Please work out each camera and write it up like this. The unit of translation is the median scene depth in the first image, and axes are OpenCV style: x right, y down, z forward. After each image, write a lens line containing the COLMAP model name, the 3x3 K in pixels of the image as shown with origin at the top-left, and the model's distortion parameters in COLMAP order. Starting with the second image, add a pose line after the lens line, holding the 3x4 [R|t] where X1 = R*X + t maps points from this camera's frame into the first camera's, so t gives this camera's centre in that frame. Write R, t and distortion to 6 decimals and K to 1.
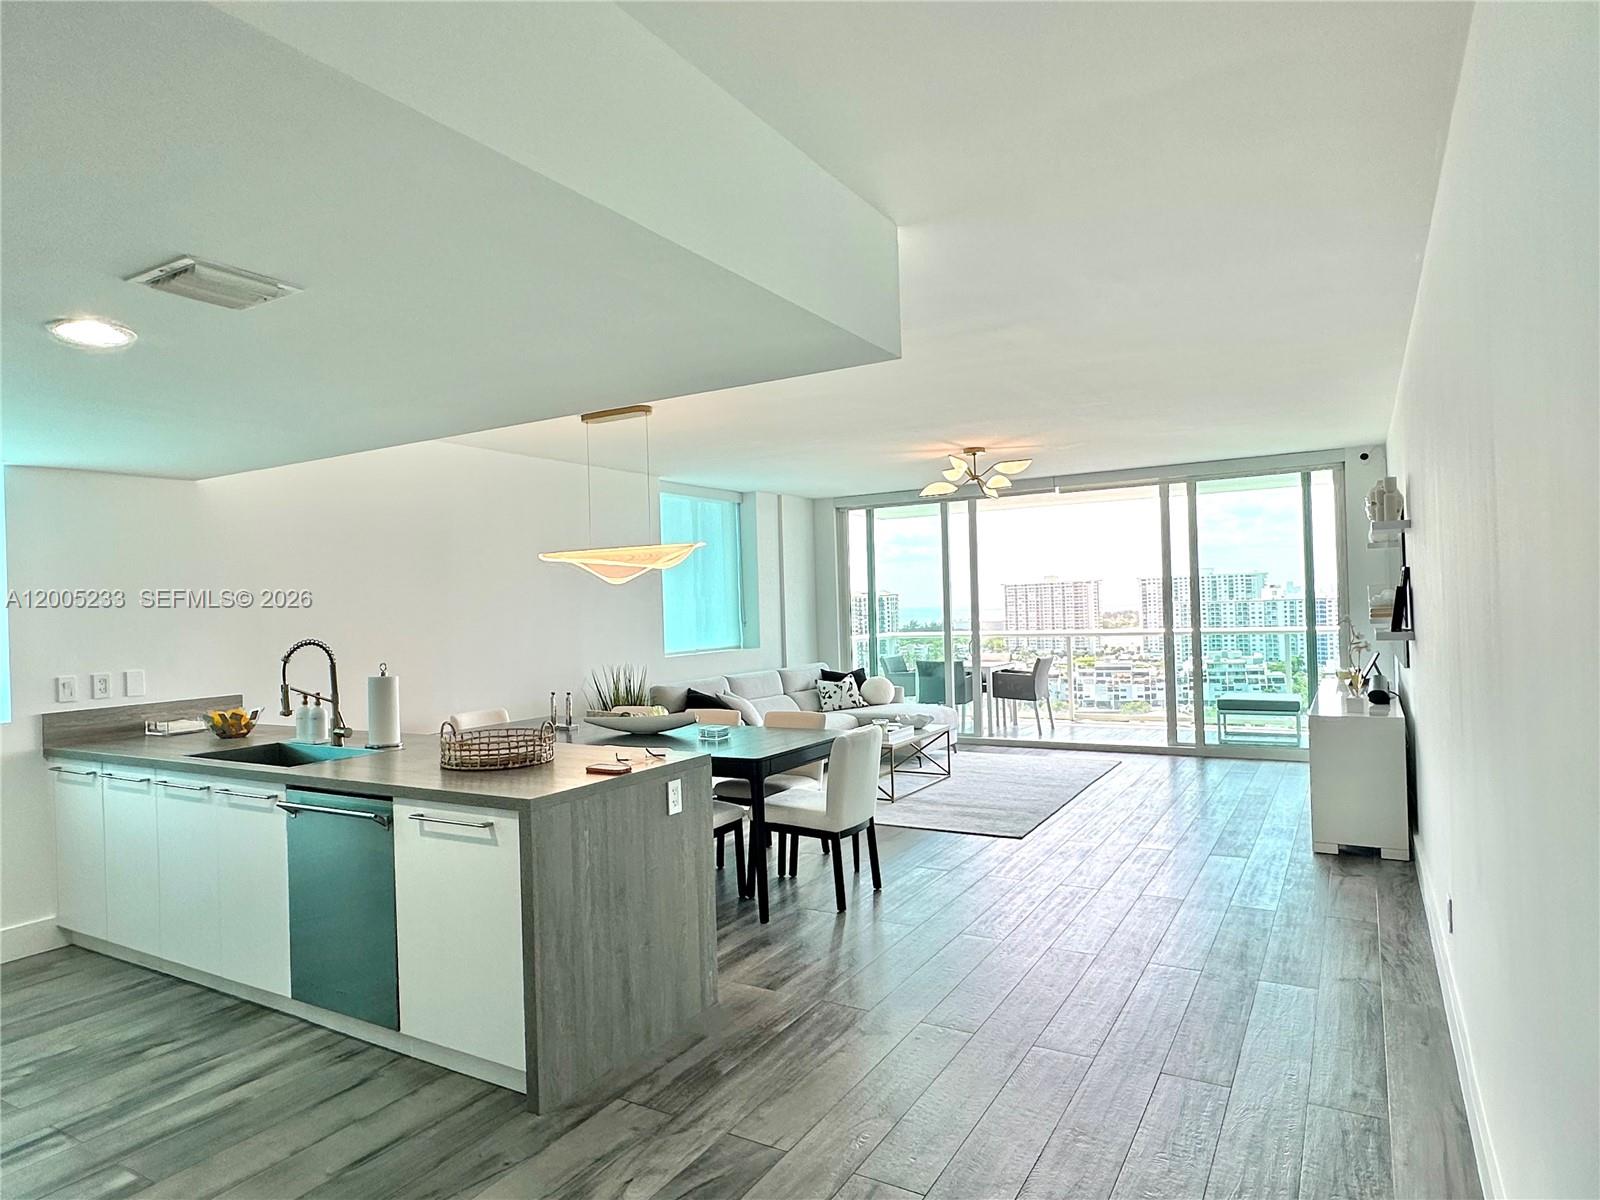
lens RADIAL K [[954.4, 0, 799.8], [0, 954.4, 598.9], [0, 0, 1]] dist [-0.005052, 0.003843]
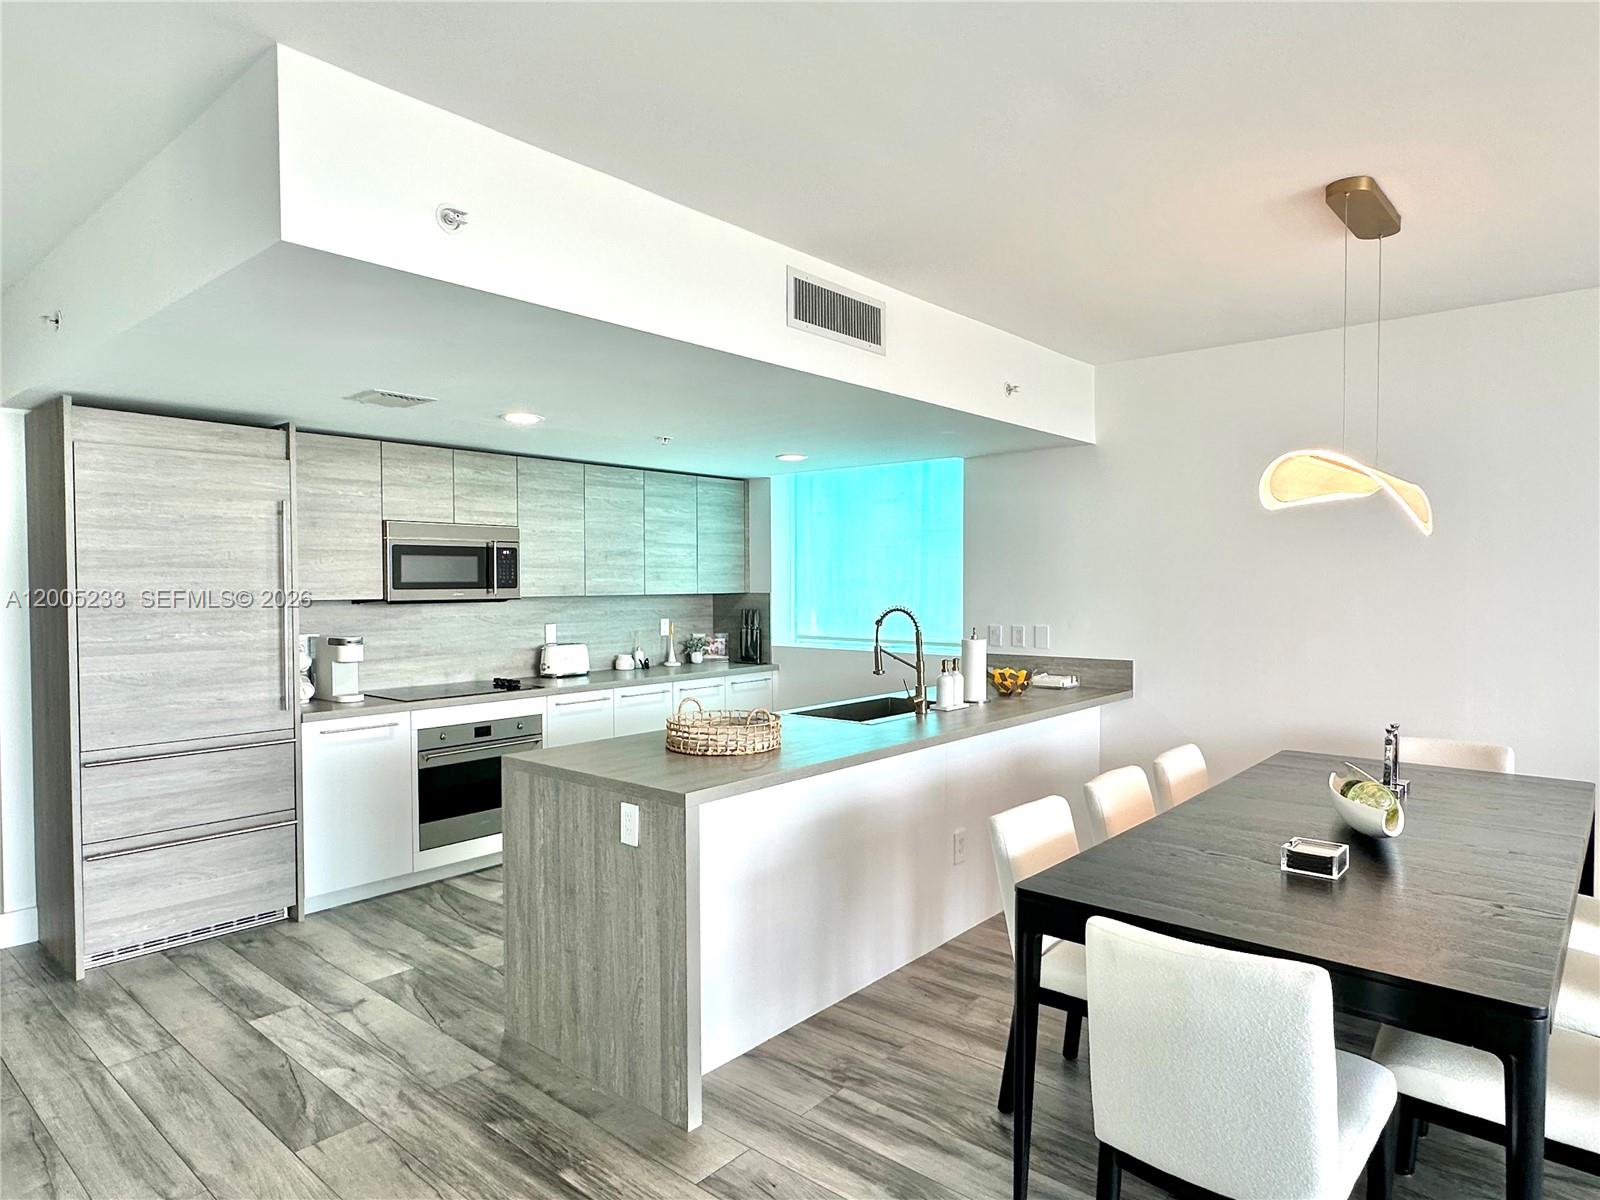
lens RADIAL K [[954.4, 0, 798.6], [0, 954.4, 607.1], [0, 0, 1]] dist [-0.005052, 0.003843]
pose [[-0.183101, 0.058893, -0.981328, 0.235865], [0.017688, 0.998240, 0.056607, -0.007465], [0.982935, -0.006992, -0.183821, 0.486940]]
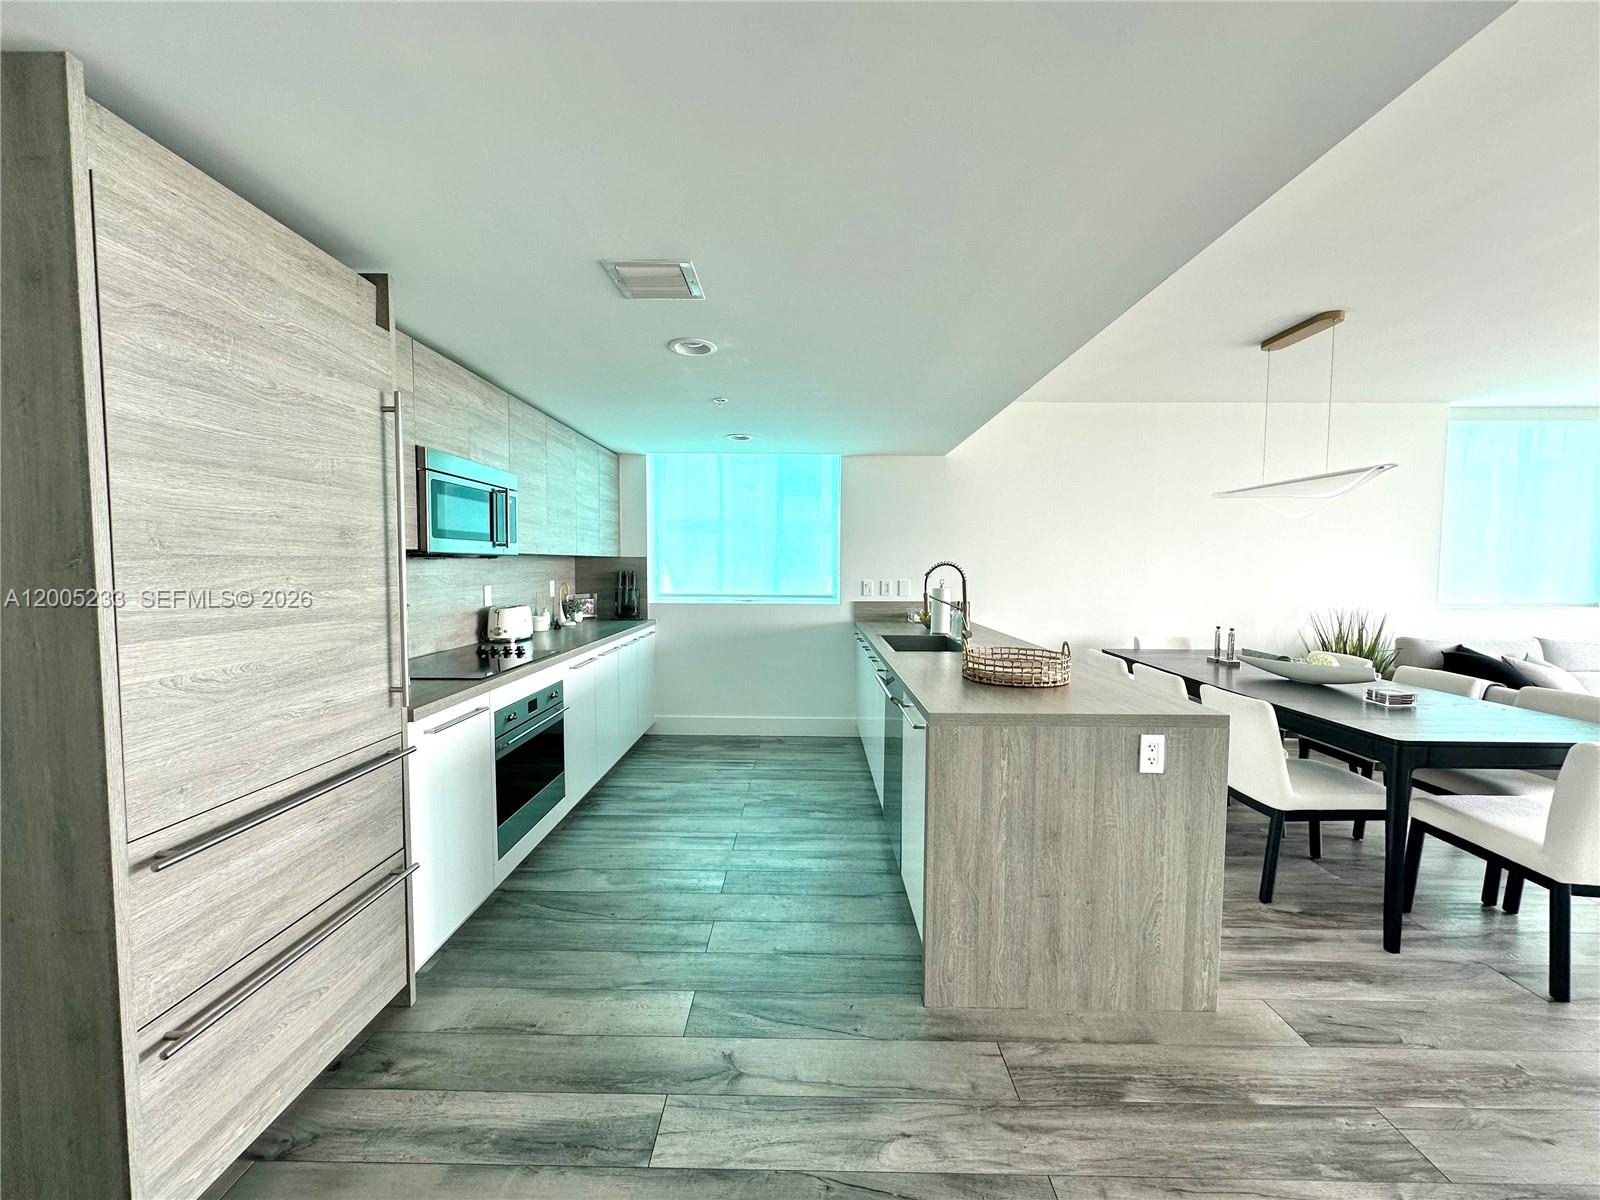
lens RADIAL K [[637.7, 0, 799.3], [0, 637.7, 600.8], [0, 0, 1]] dist [-0.001387, 0.000513]
pose [[0.494778, 0.084350, -0.864916, 0.073018], [-0.013712, 0.995912, 0.089281, 0.009208], [0.868911, -0.032314, 0.493912, 0.169222]]
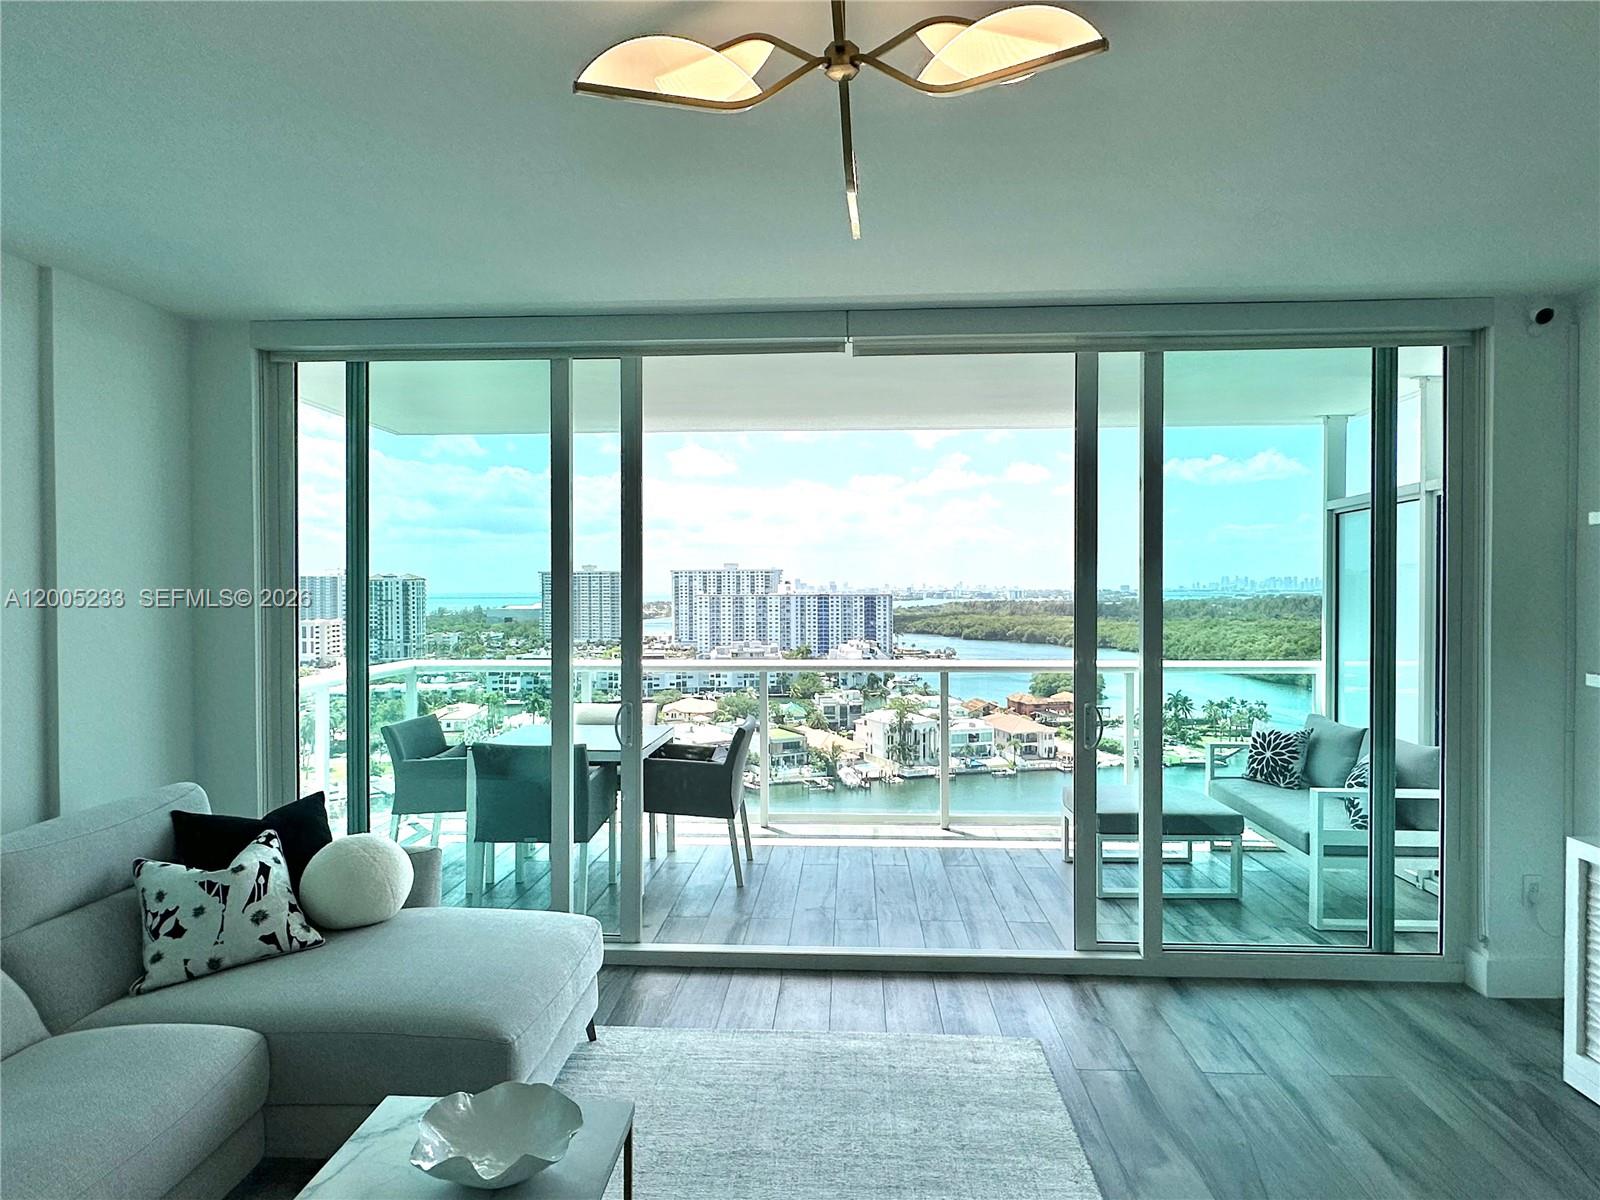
lens RADIAL K [[954.4, 0, 797.7], [0, 954.4, 601.6], [0, 0, 1]] dist [-0.005052, 0.003843]
pose [[0.888948, 0.021682, 0.457494, 0.066423], [-0.028434, 0.999565, 0.007878, -0.007007], [-0.457124, -0.020012, 0.889178, 0.665506]]
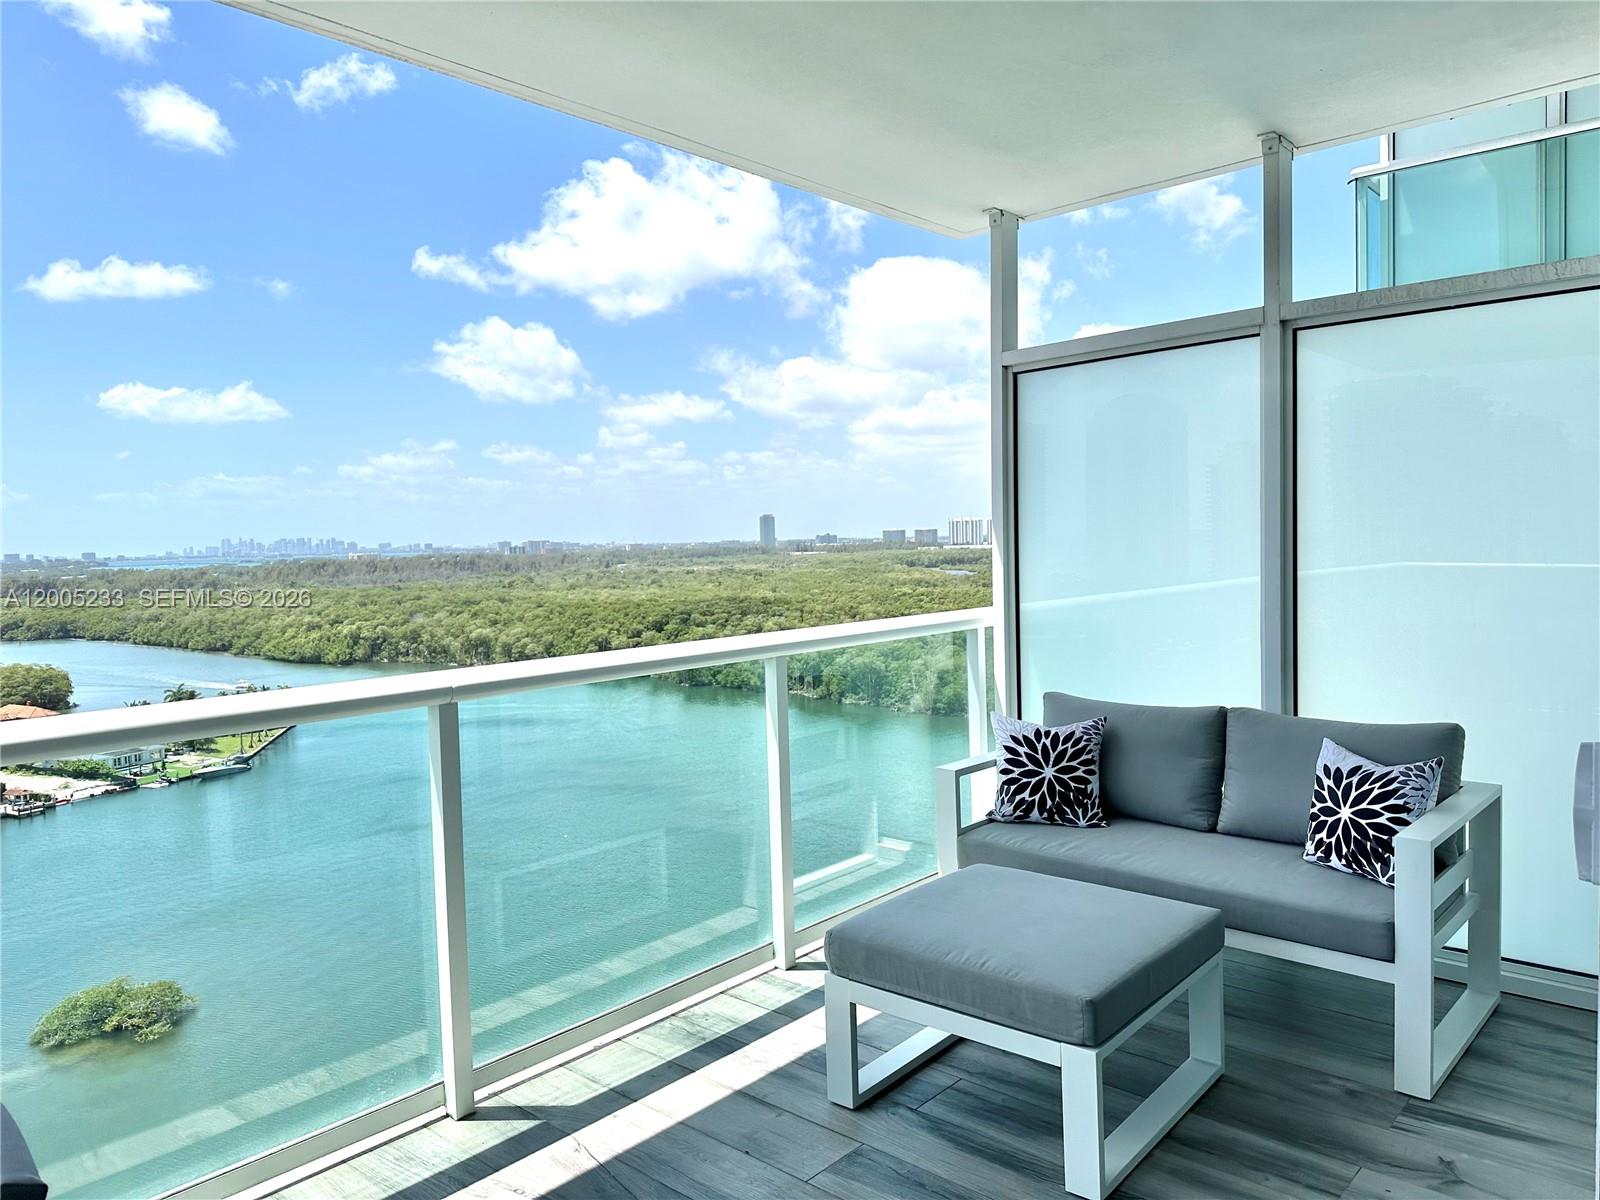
lens RADIAL K [[1118.8, 0, 804.4], [0, 1118.8, 589.6], [0, 0, 1]] dist [0.057416, -0.081165]
pose [[0.197939, -0.020961, 0.979990, 0.199197], [0.012968, 0.999740, 0.018764, 0.011352], [-0.980129, 0.008995, 0.198159, 1.078042]]
